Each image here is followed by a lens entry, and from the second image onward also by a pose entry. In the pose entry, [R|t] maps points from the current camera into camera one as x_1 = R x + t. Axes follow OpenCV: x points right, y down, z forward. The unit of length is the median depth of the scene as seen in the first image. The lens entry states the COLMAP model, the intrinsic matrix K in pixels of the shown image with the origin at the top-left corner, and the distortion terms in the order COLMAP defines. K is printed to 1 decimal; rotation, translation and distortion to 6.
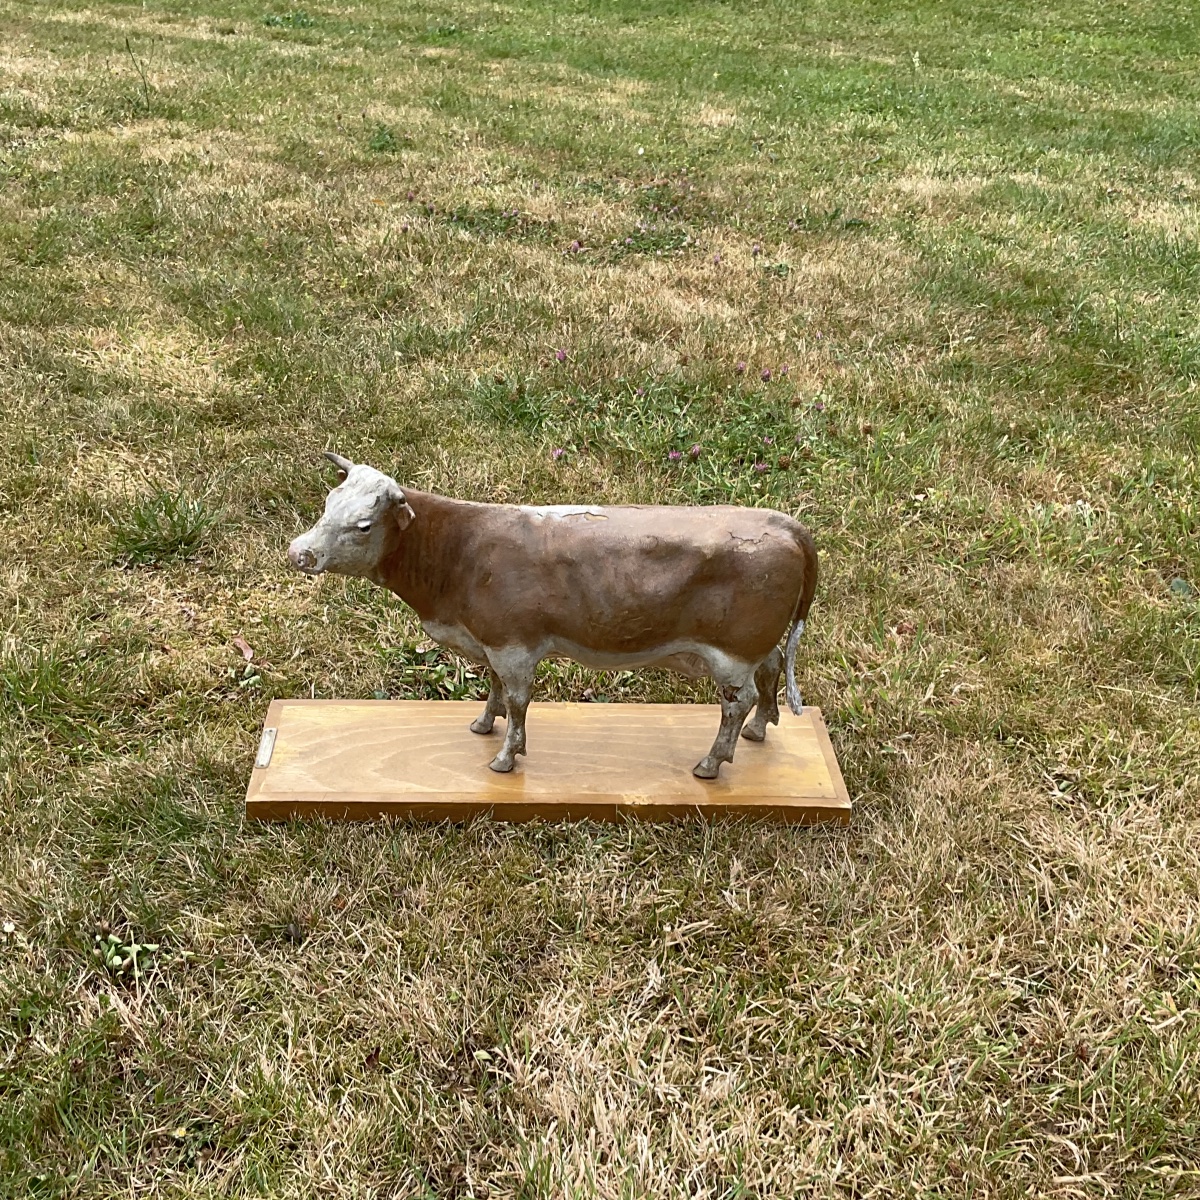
lens RADIAL K [[1557.4, 0, 603.9], [0, 1557.4, 601.7], [0, 0, 1]] dist [0.043817, 0.000000]
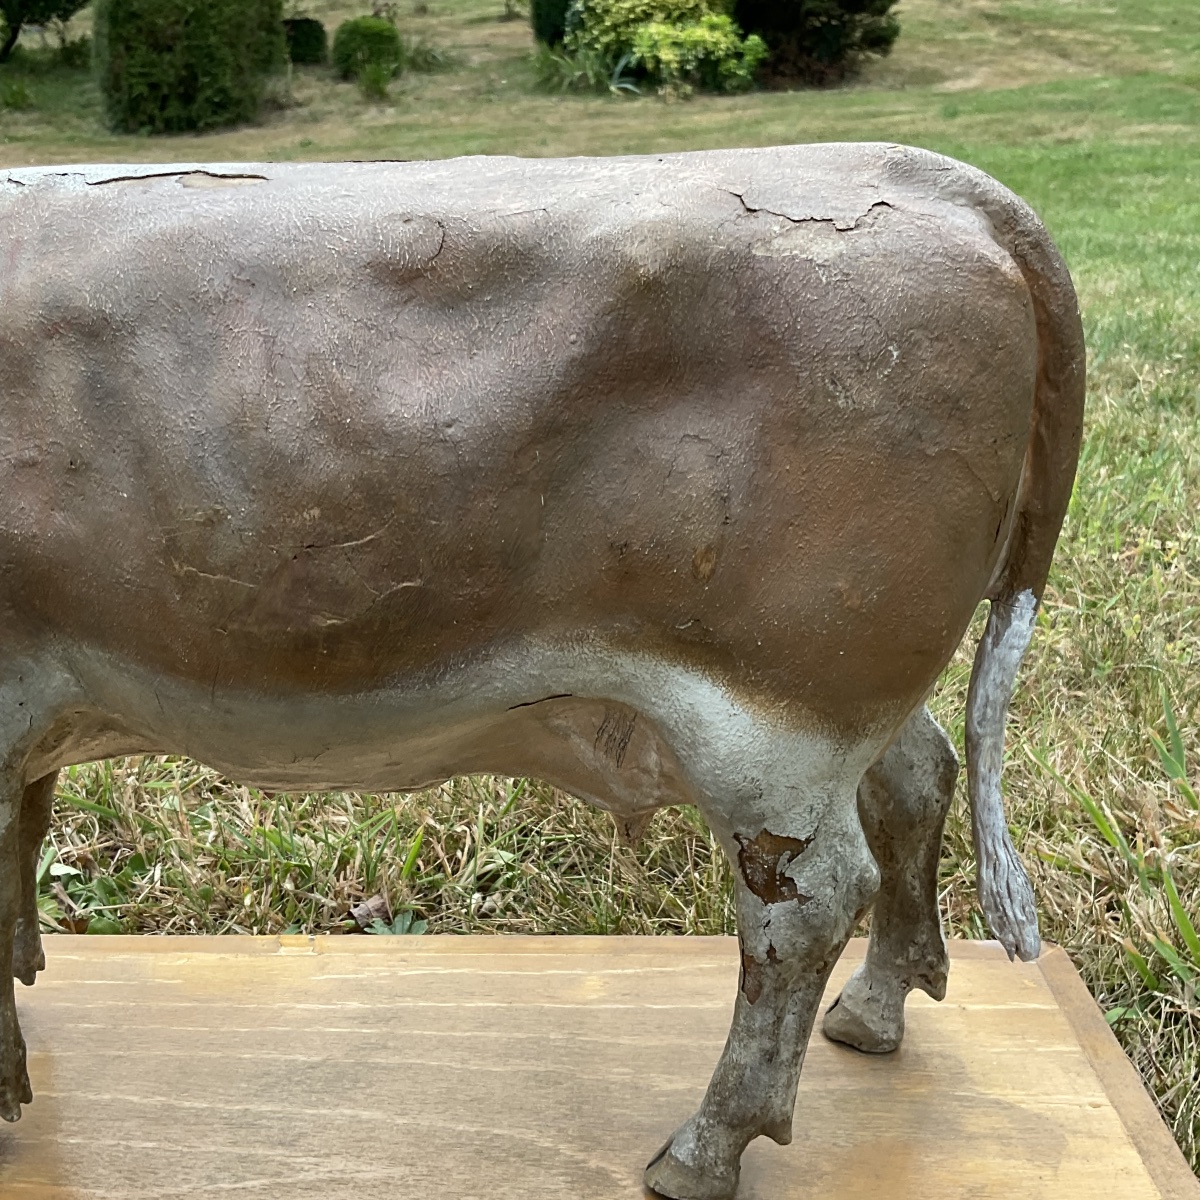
lens RADIAL K [[1557.4, 0, 595.9], [0, 1557.4, 596.3], [0, 0, 1]] dist [0.043817, 0.000000]
pose [[0.998154, -0.022035, -0.056590, 0.067280], [0.011269, 0.982872, -0.183944, 0.060642], [0.059674, 0.182967, 0.981306, 0.723434]]
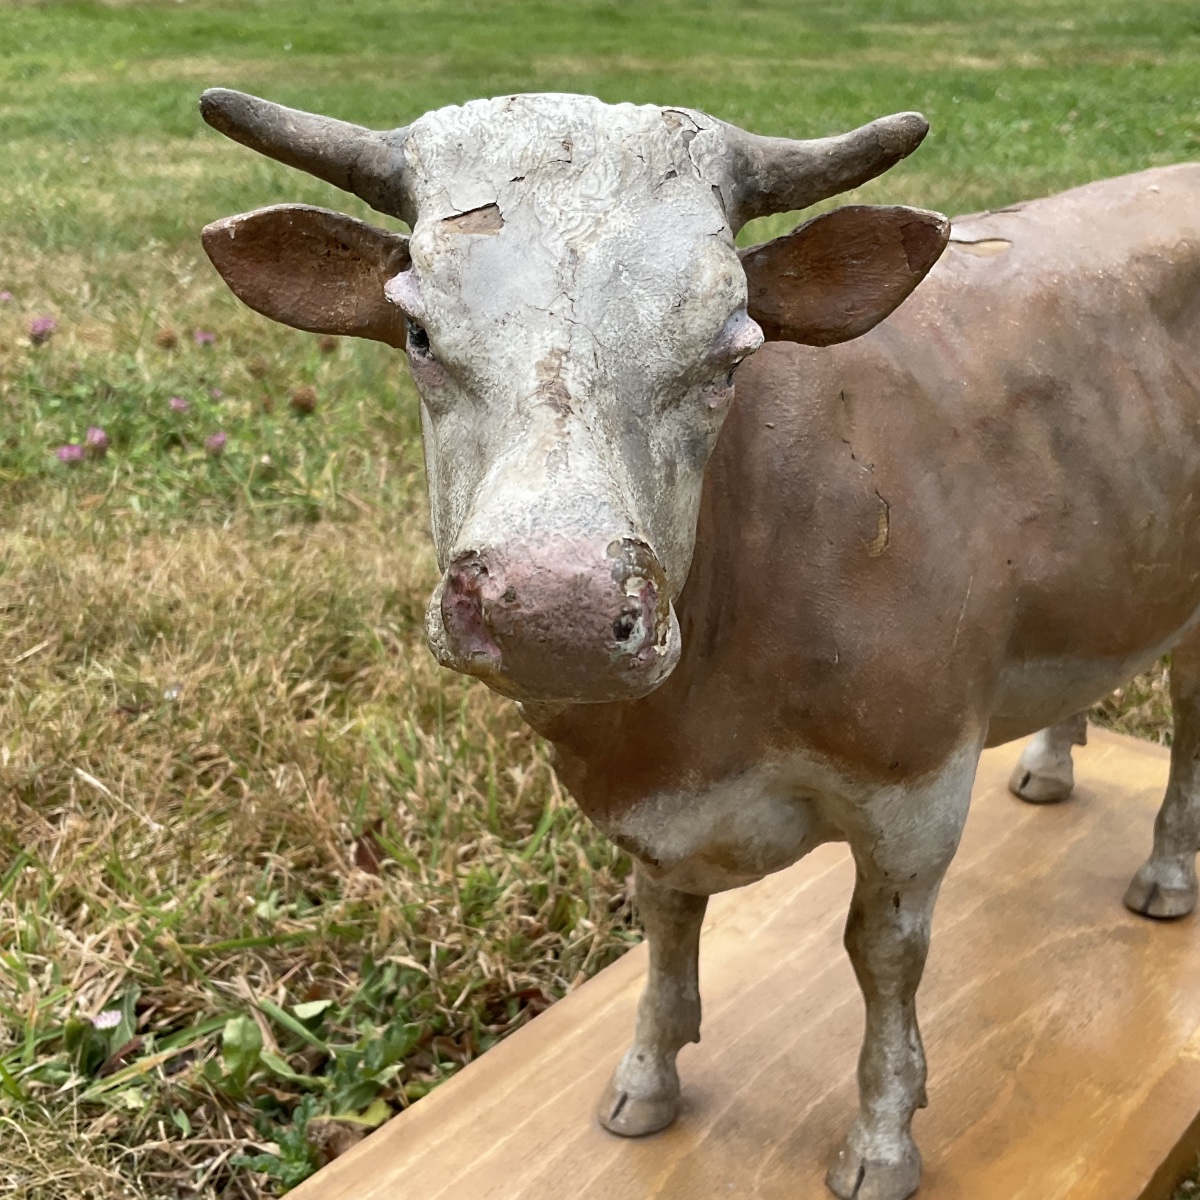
lens RADIAL K [[1557.4, 0, 599.7], [0, 1557.4, 596.3], [0, 0, 1]] dist [0.043817, 0.000000]
pose [[0.686643, -0.303868, 0.660444, -0.264584], [0.358573, 0.931825, 0.055932, -0.032785], [-0.632414, 0.198412, 0.748790, 0.794101]]
